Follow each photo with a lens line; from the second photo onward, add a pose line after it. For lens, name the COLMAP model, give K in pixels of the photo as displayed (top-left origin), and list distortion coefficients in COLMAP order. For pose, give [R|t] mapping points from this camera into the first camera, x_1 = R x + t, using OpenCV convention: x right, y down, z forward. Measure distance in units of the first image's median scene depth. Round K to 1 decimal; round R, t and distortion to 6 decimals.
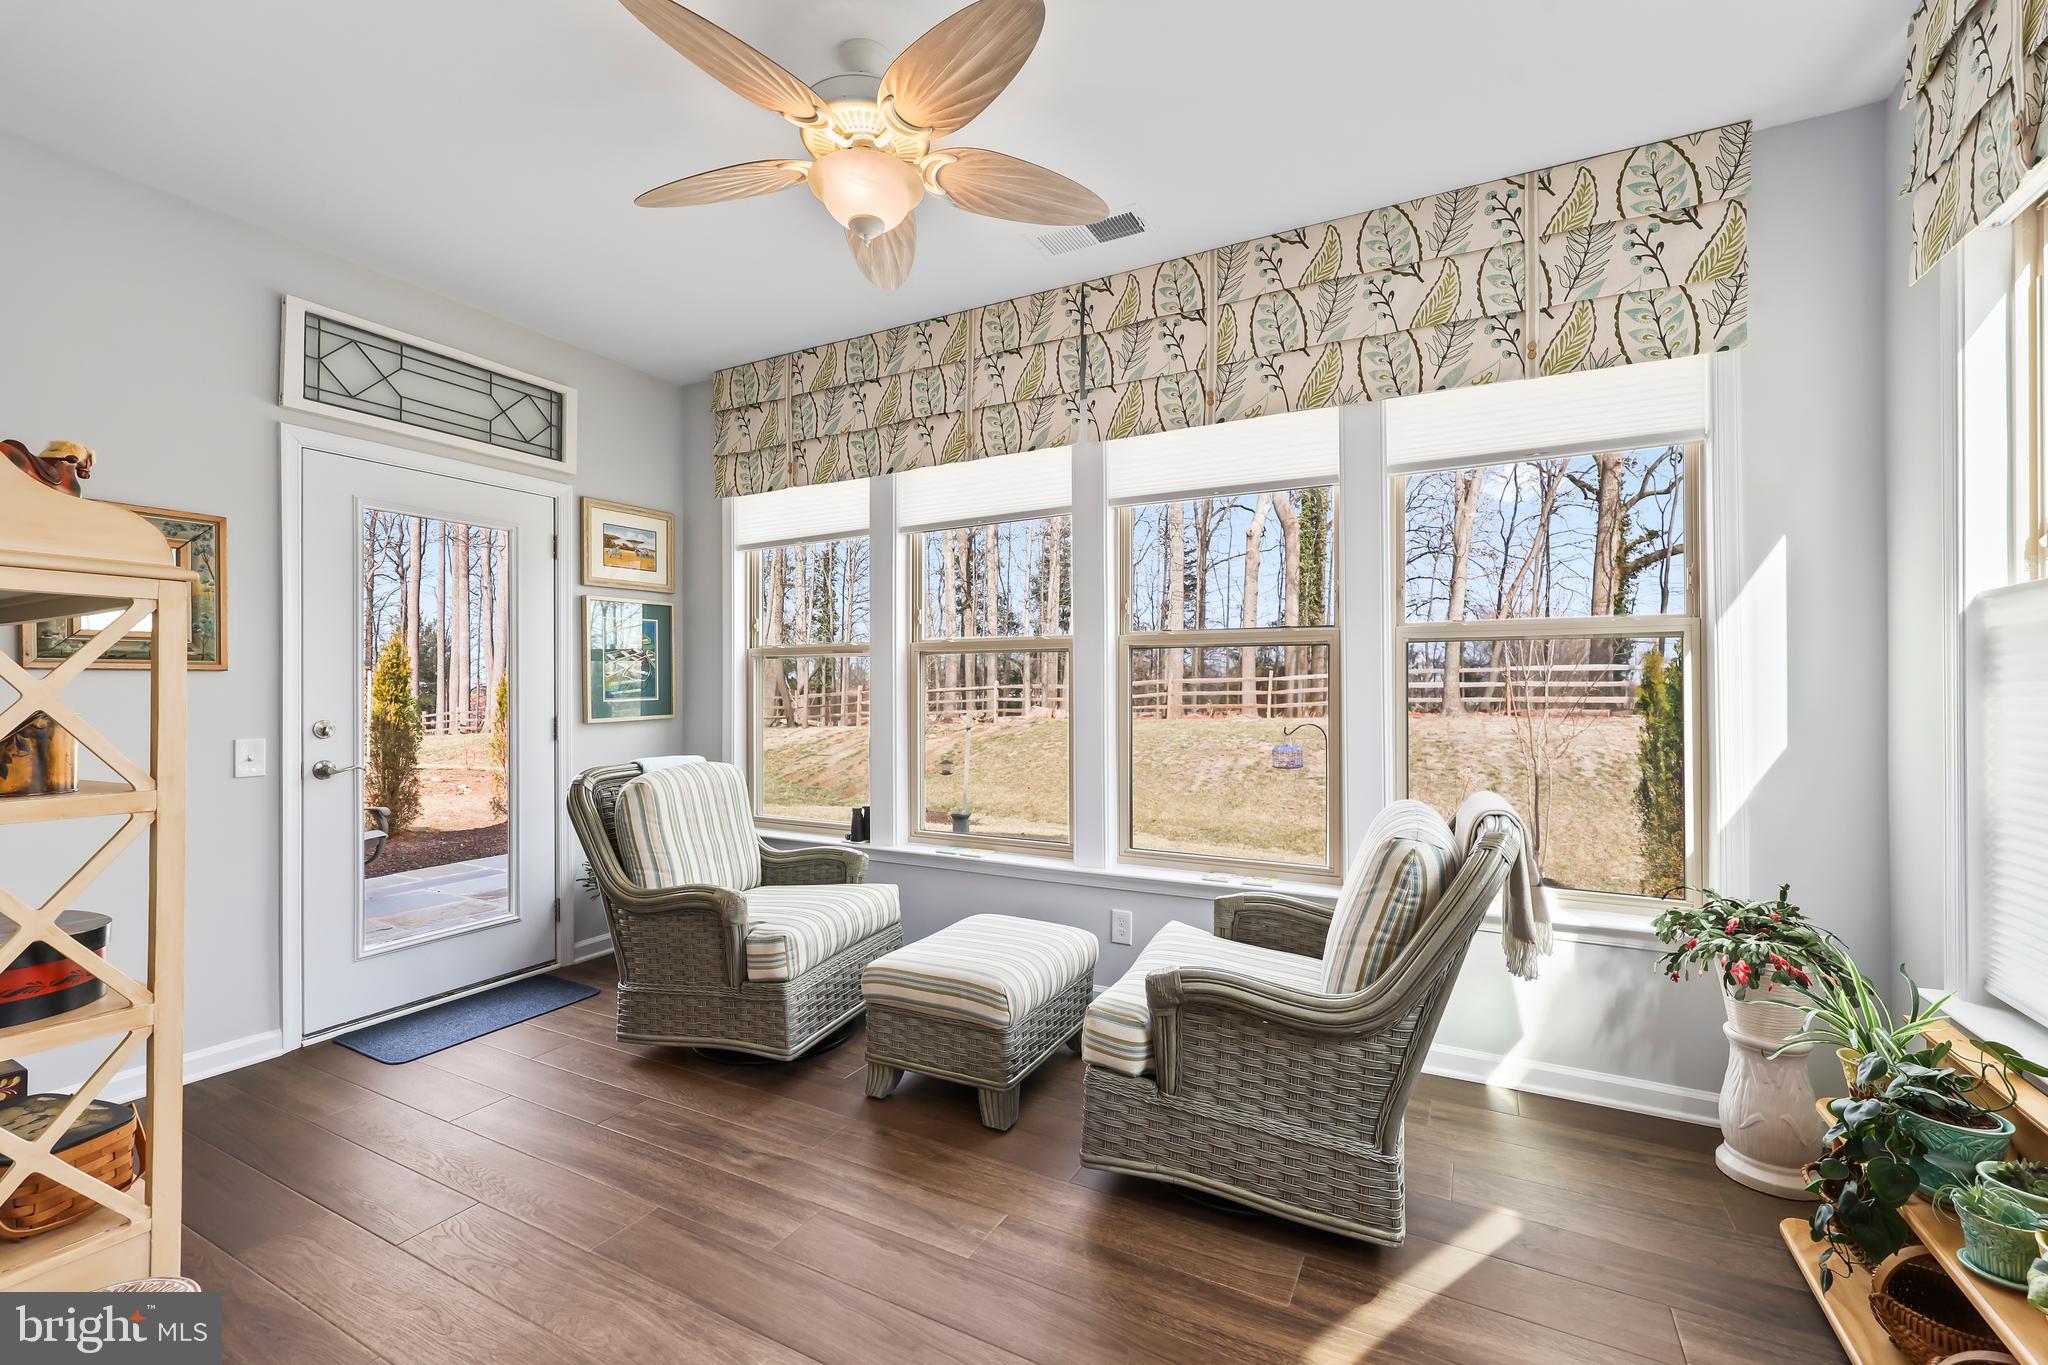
lens RADIAL K [[854.4, 0, 1025.6], [0, 854.4, 692.0], [0, 0, 1]] dist [0.000187, -0.000102]
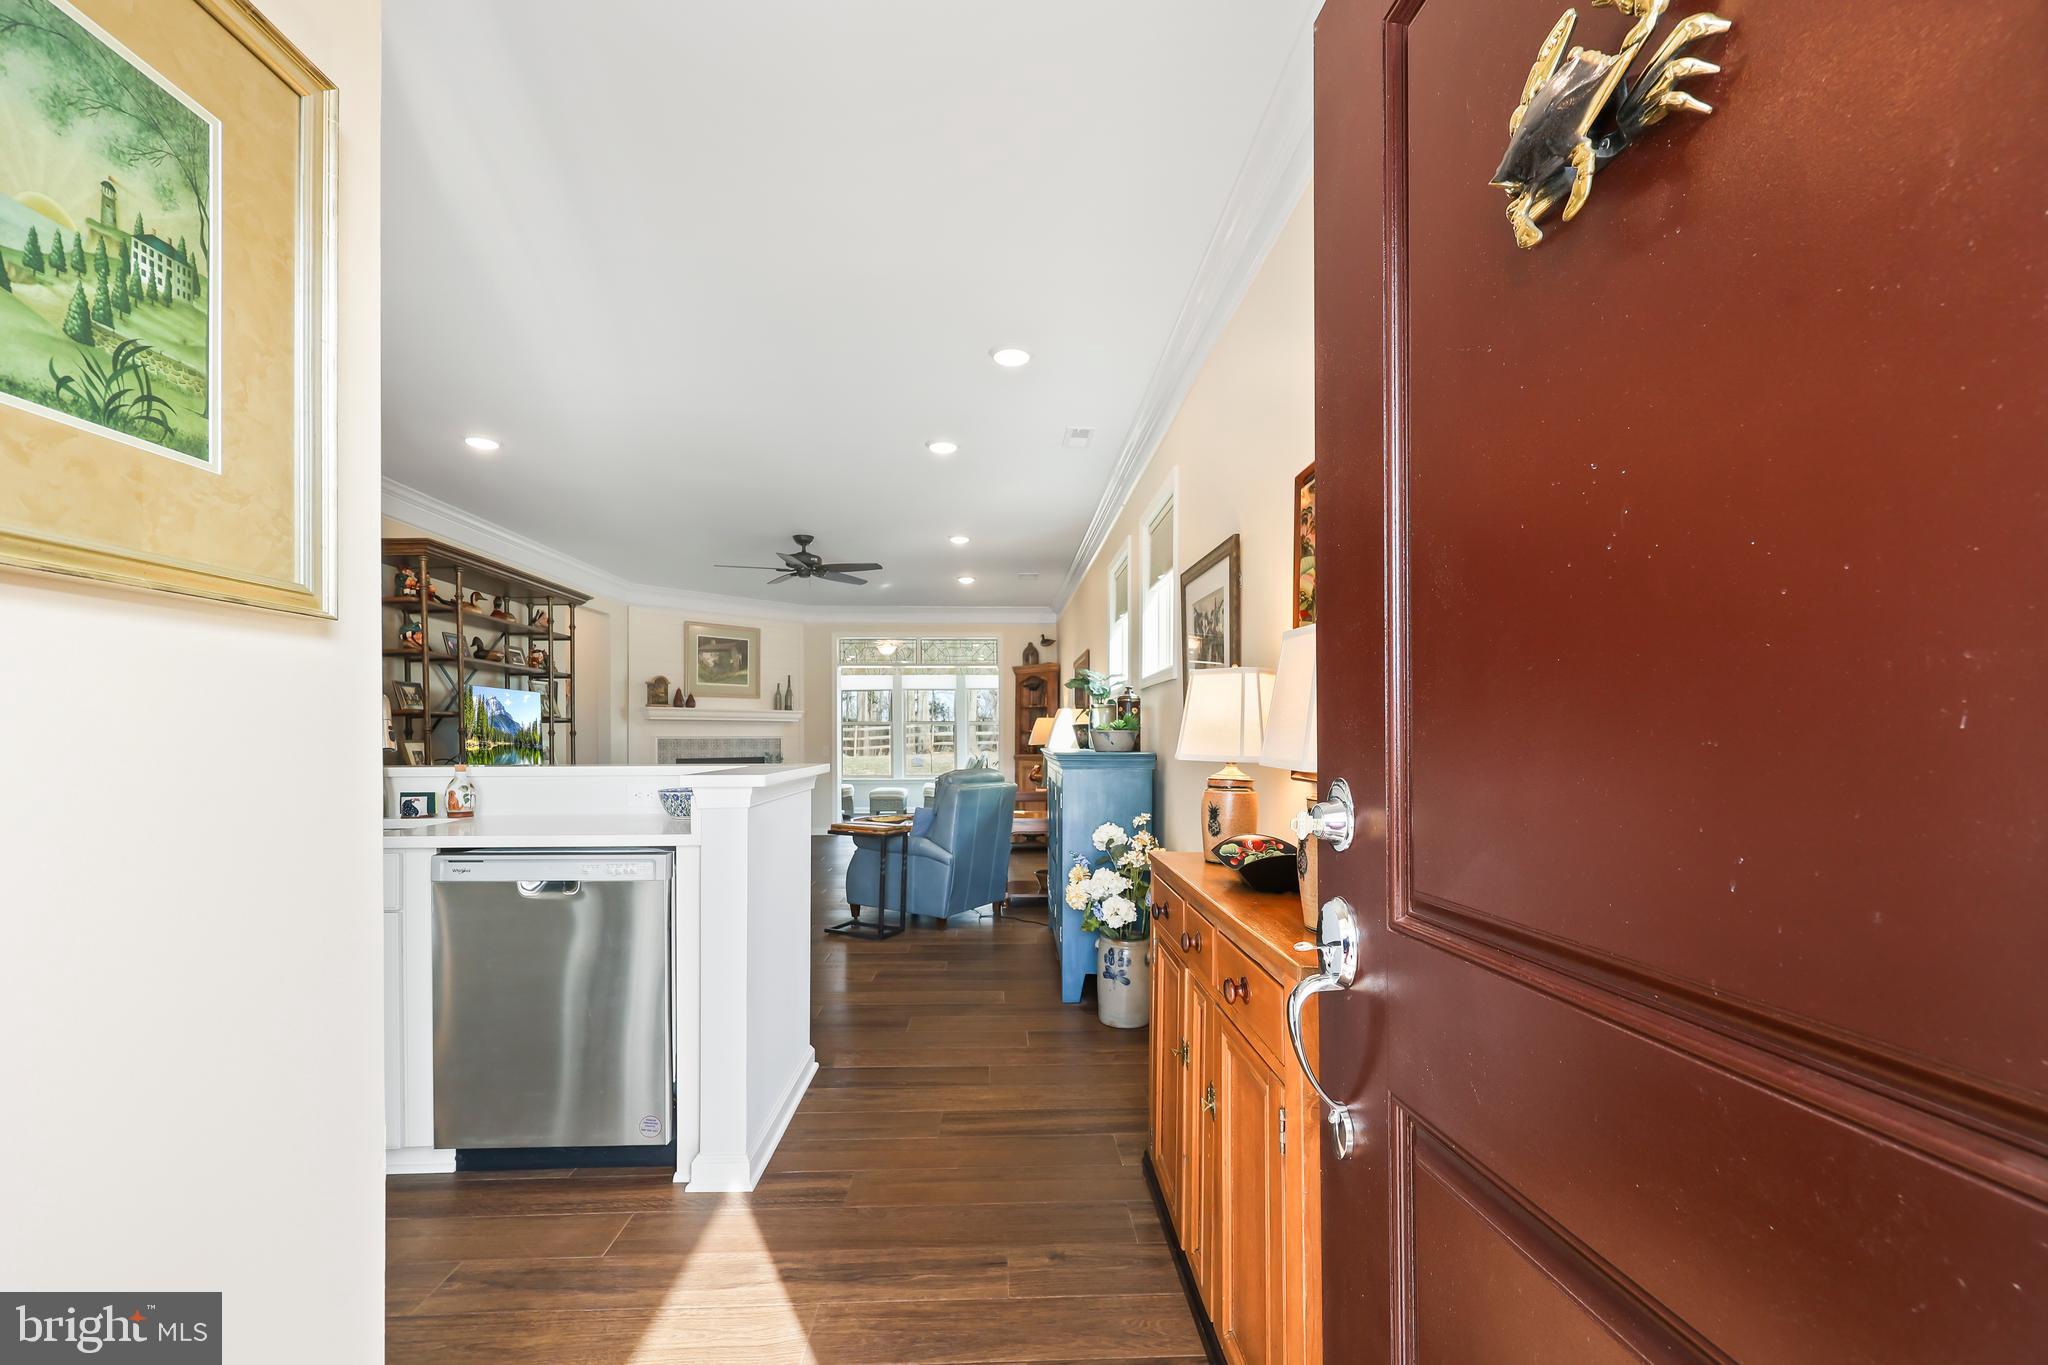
lens RADIAL K [[847.9, 0, 1033.5], [0, 847.9, 731.0], [0, 0, 1]] dist [0.000140, -0.000042]
pose [[0.857802, 0.000574, 0.513980, -1.813131], [0.005583, 0.999930, -0.010434, 0.030883], [-0.513950, 0.011820, 0.857739, -3.506149]]
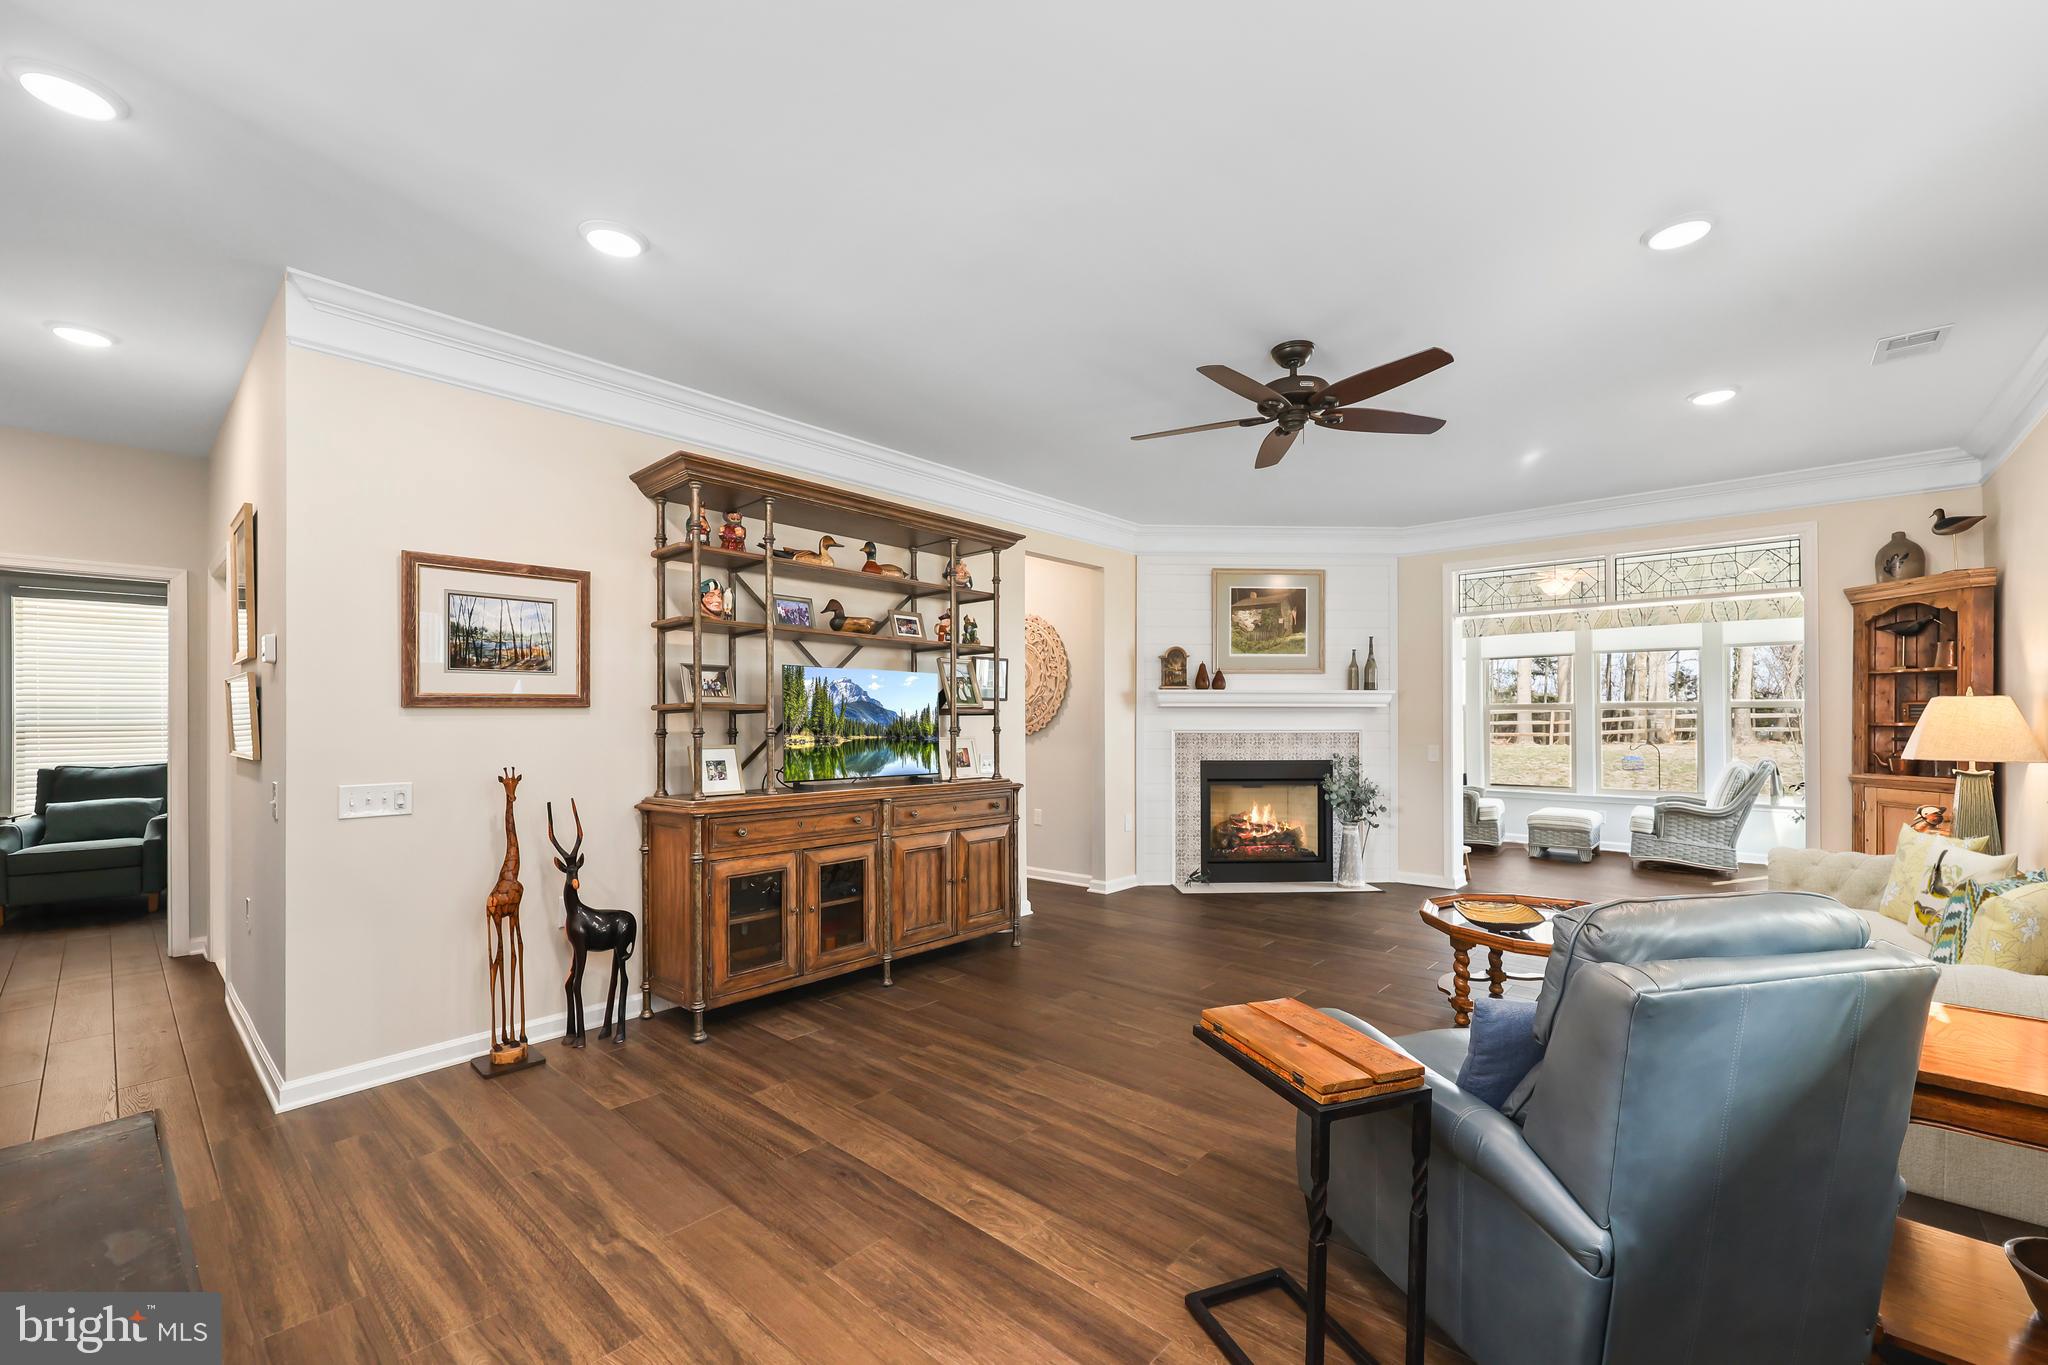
lens RADIAL K [[840.8, 0, 1034.1], [0, 840.8, 714.2], [0, 0, 1]] dist [-0.000396, -0.000009]
pose [[0.972586, -0.001543, -0.232539, -1.185313], [-0.000204, 0.999972, -0.007489, -0.018849], [0.232544, 0.007331, 0.972558, -2.303832]]
